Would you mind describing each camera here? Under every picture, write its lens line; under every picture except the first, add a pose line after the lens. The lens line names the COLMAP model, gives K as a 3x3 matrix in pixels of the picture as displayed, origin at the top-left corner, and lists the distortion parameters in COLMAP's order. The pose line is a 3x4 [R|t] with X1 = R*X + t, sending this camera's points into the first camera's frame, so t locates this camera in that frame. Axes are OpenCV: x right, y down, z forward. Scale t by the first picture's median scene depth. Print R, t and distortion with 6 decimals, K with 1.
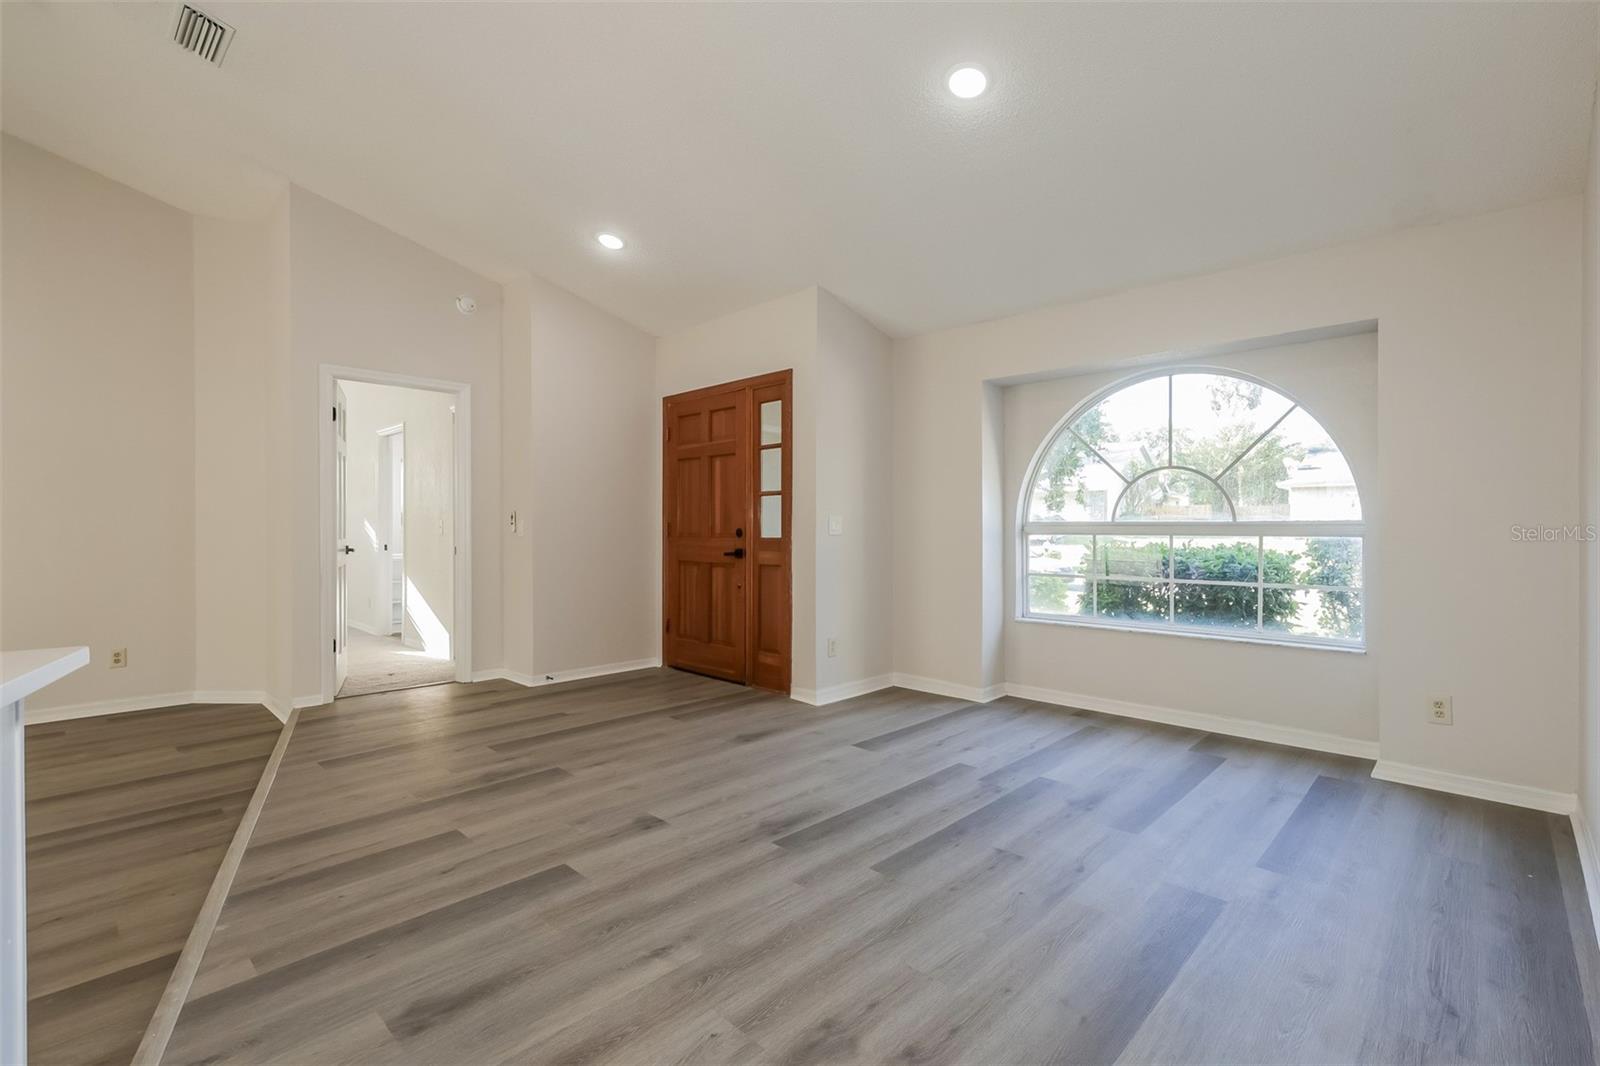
lens RADIAL K [[731.5, 0, 801.1], [0, 731.5, 531.4], [0, 0, 1]] dist [0.005079, 0.001089]
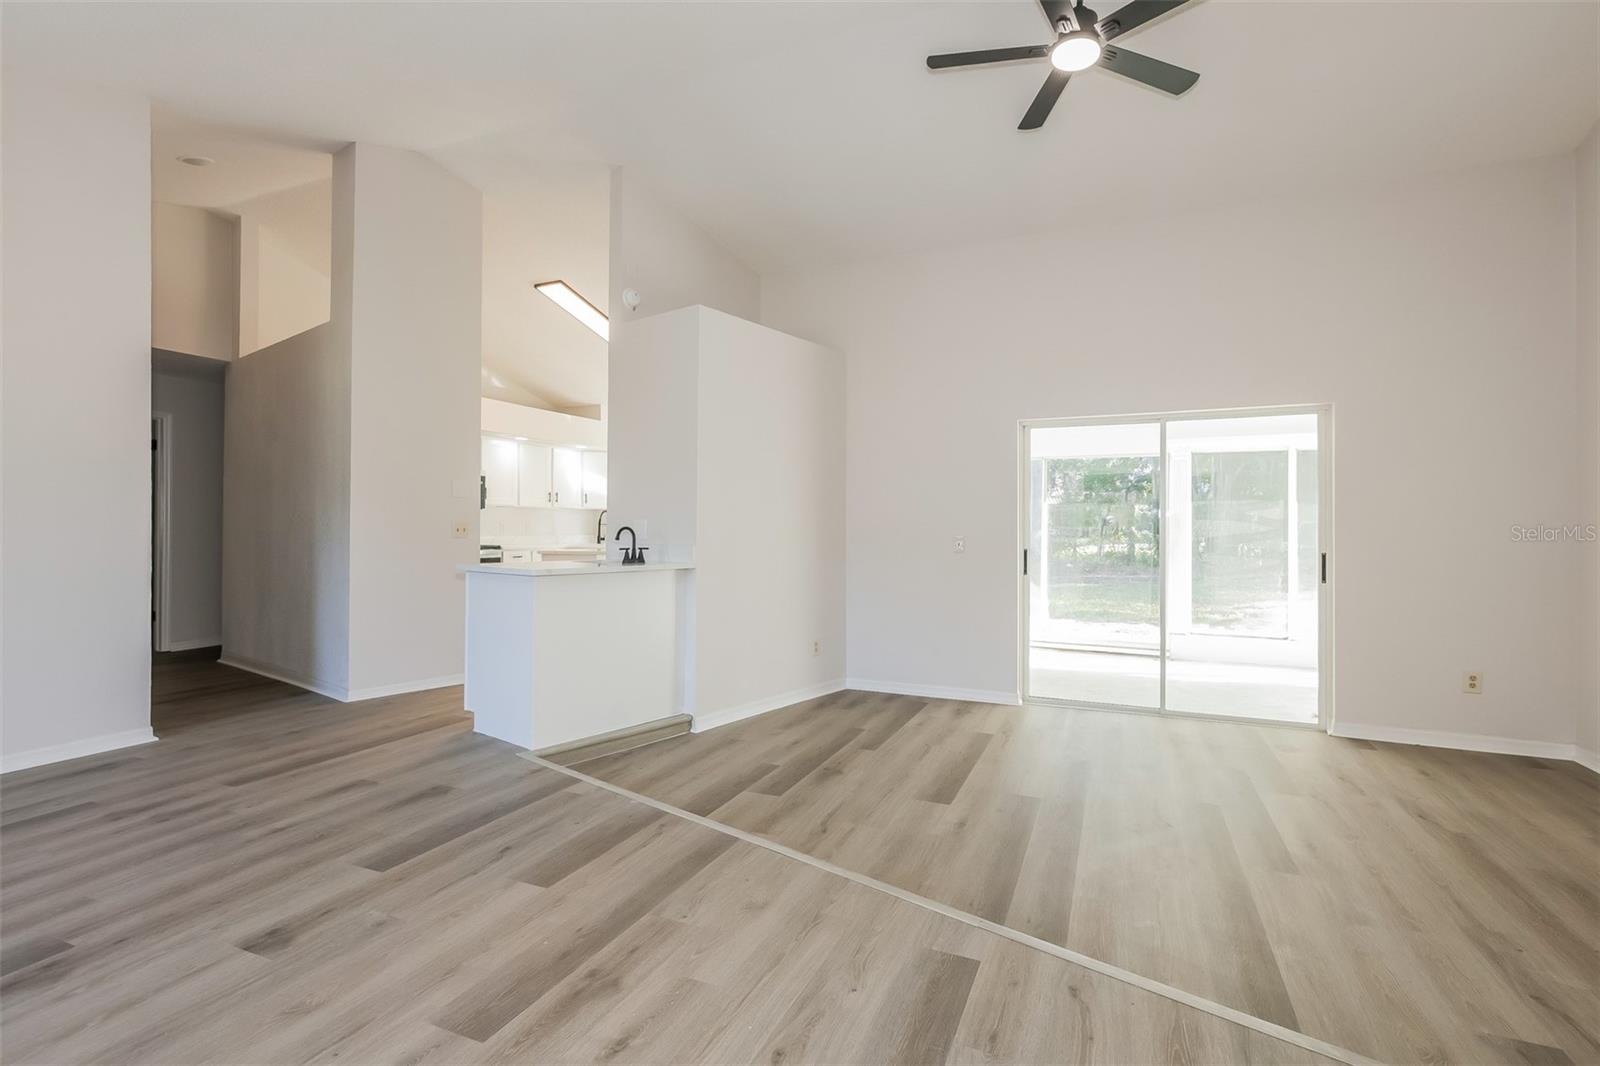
lens RADIAL K [[731.5, 0, 804.9], [0, 731.5, 525.4], [0, 0, 1]] dist [0.005079, 0.001089]
pose [[-0.934638, -0.007111, -0.355529, -0.466162], [-0.006013, 0.999973, -0.004194, -0.003753], [0.355549, -0.001782, -0.934656, 1.974096]]
